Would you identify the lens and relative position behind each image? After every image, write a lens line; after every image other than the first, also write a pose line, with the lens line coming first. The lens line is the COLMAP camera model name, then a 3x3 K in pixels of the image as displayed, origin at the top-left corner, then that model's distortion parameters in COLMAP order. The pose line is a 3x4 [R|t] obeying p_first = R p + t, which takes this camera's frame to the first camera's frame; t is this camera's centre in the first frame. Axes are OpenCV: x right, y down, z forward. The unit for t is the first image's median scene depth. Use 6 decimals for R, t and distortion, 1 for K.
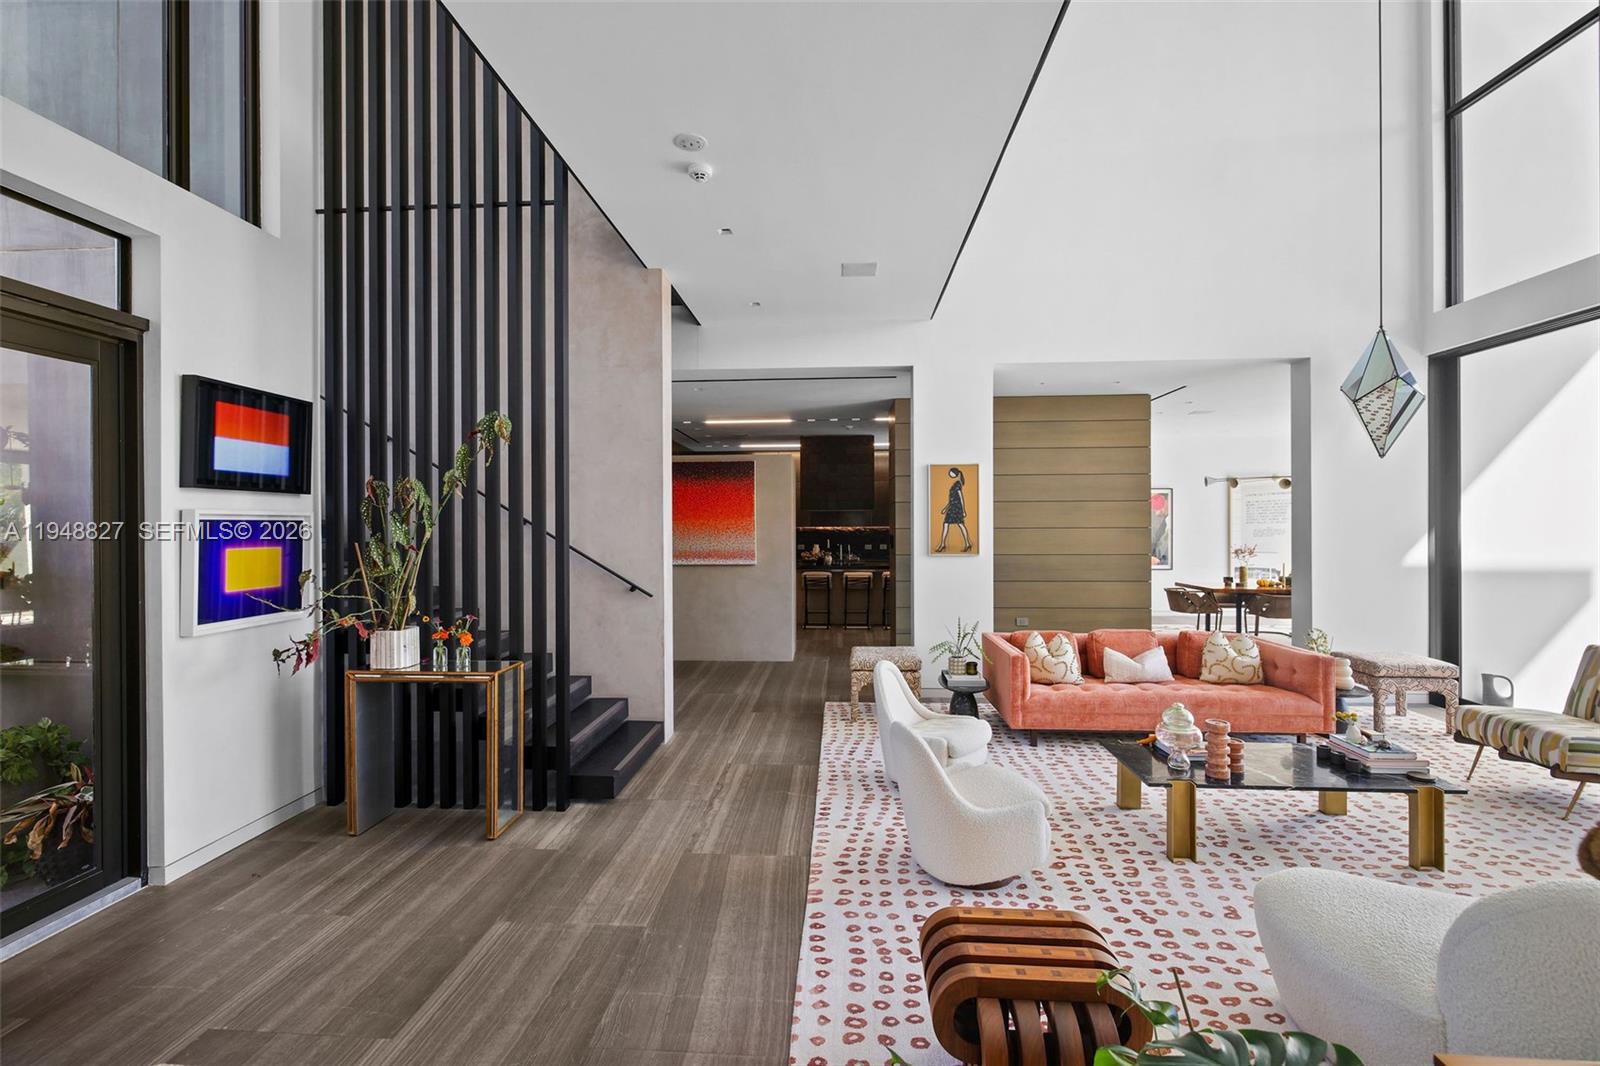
lens RADIAL K [[677.6, 0, 798.0], [0, 677.6, 528.3], [0, 0, 1]] dist [-0.001063, -0.000153]
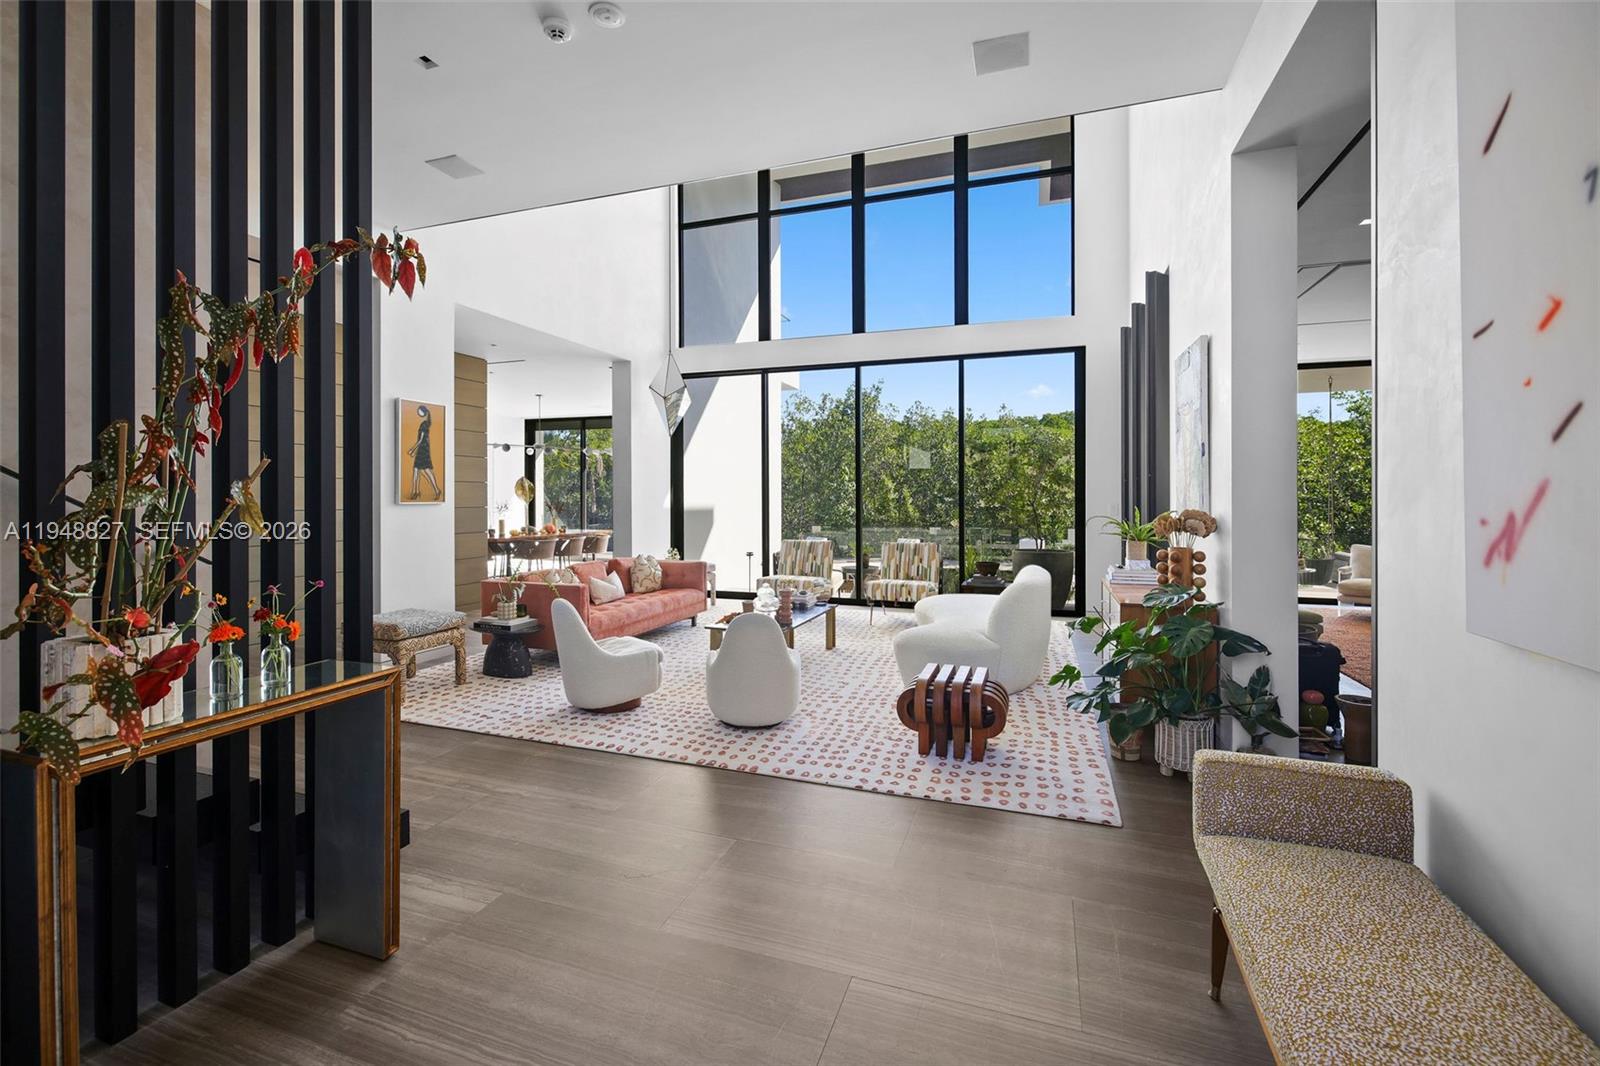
lens RADIAL K [[692.4, 0, 788.6], [0, 692.4, 497.2], [0, 0, 1]] dist [-0.001912, -0.000058]
pose [[0.277561, 0.004505, 0.960697, -0.802384], [0.003681, 0.999977, -0.005753, 0.059532], [-0.960701, 0.005134, 0.277538, 0.433165]]
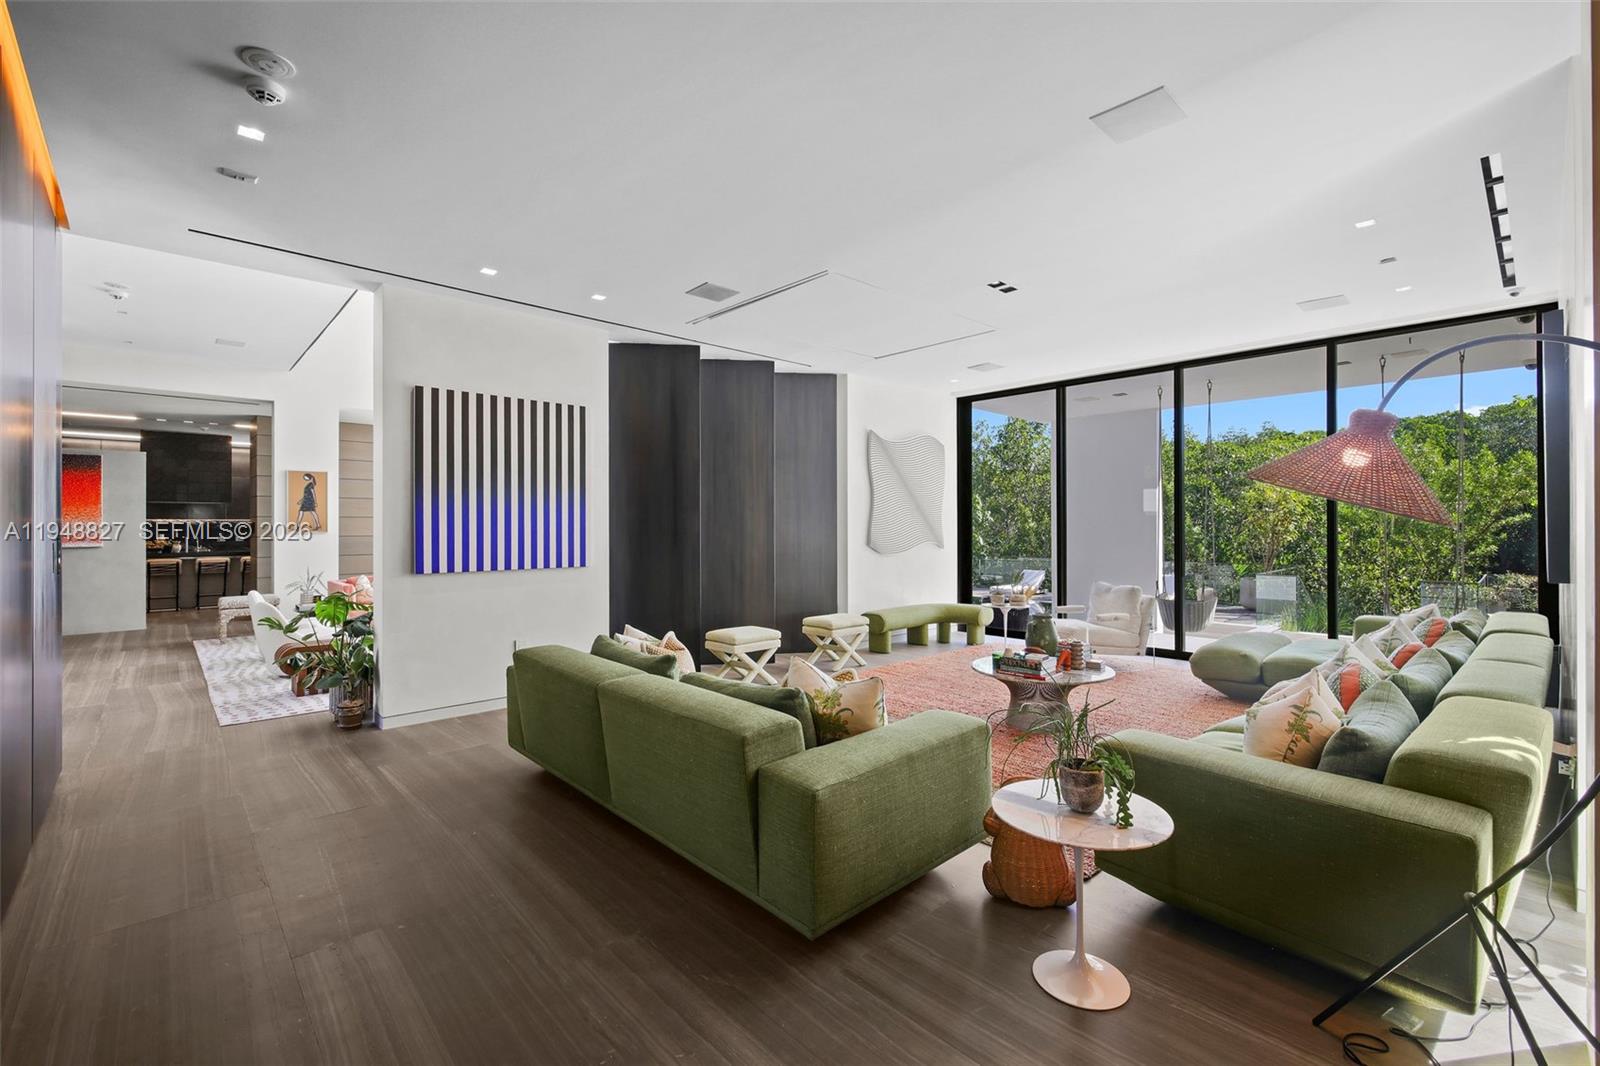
lens RADIAL K [[712.4, 0, 805.6], [0, 712.4, 532.6], [0, 0, 1]] dist [-0.000634, 0.000222]
pose [[0.693058, 0.003862, 0.720872, -0.209749], [-0.002792, 0.999993, -0.002673, 0.062944], [-0.720877, -0.000160, 0.693063, -1.320141]]
